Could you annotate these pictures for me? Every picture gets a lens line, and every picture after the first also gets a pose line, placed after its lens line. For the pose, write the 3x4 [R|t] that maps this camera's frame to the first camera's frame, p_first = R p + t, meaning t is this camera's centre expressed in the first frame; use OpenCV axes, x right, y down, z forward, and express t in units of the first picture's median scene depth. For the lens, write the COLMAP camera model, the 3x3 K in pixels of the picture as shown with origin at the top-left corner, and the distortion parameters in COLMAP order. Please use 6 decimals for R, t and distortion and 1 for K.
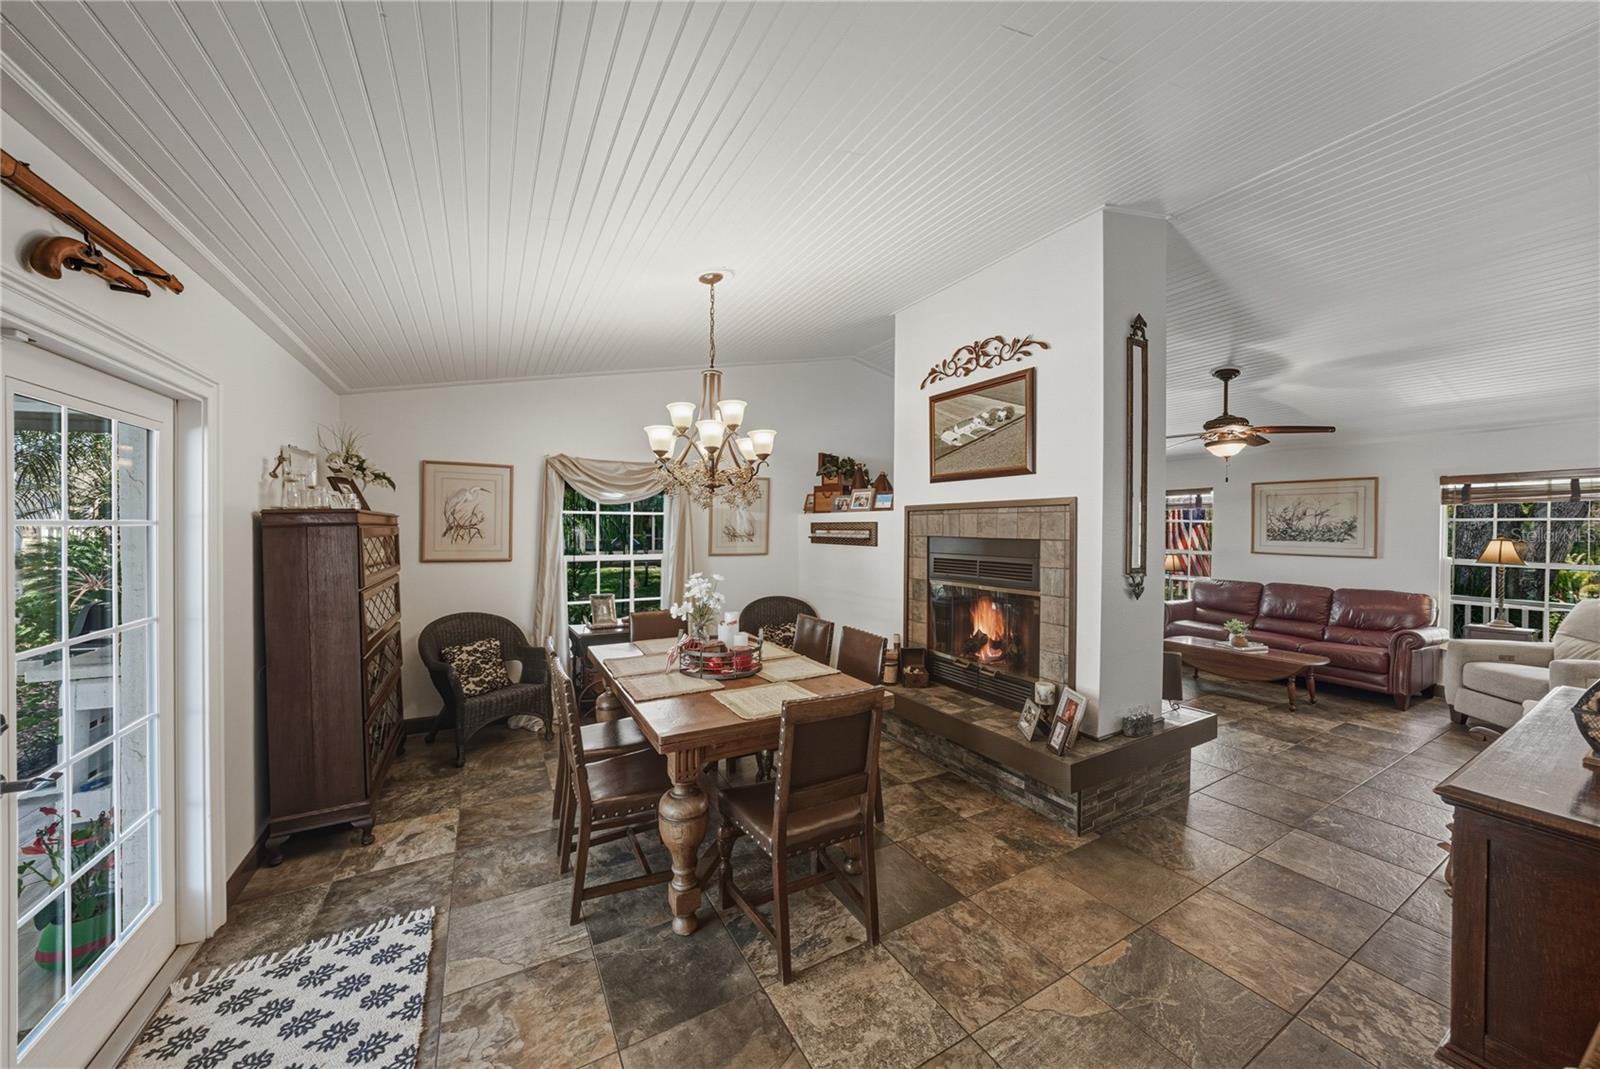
lens RADIAL K [[567.2, 0, 798.2], [0, 567.2, 531.2], [0, 0, 1]] dist [-0.023044, 0.005189]
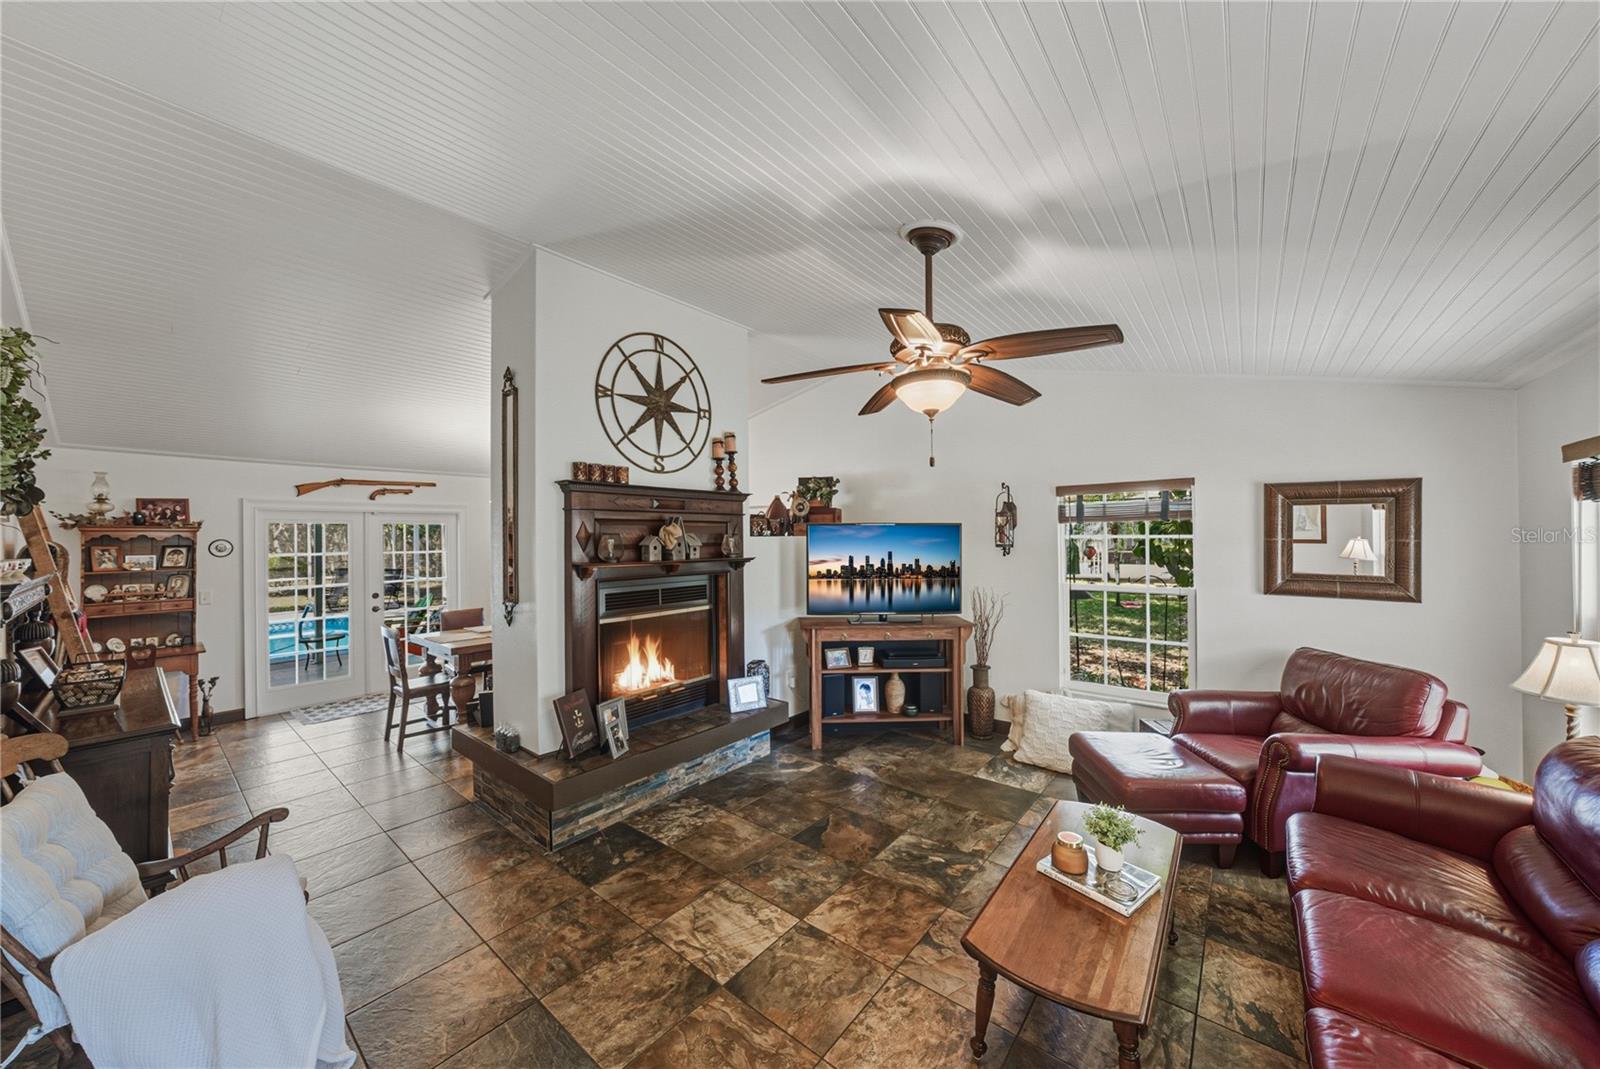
lens RADIAL K [[567.2, 0, 812.4], [0, 567.2, 536.5], [0, 0, 1]] dist [-0.023044, 0.005189]
pose [[0.357459, -0.007628, -0.933898, 1.359025], [0.005367, 0.999967, -0.006114, -0.031230], [0.933913, -0.002826, 0.357488, 0.859918]]
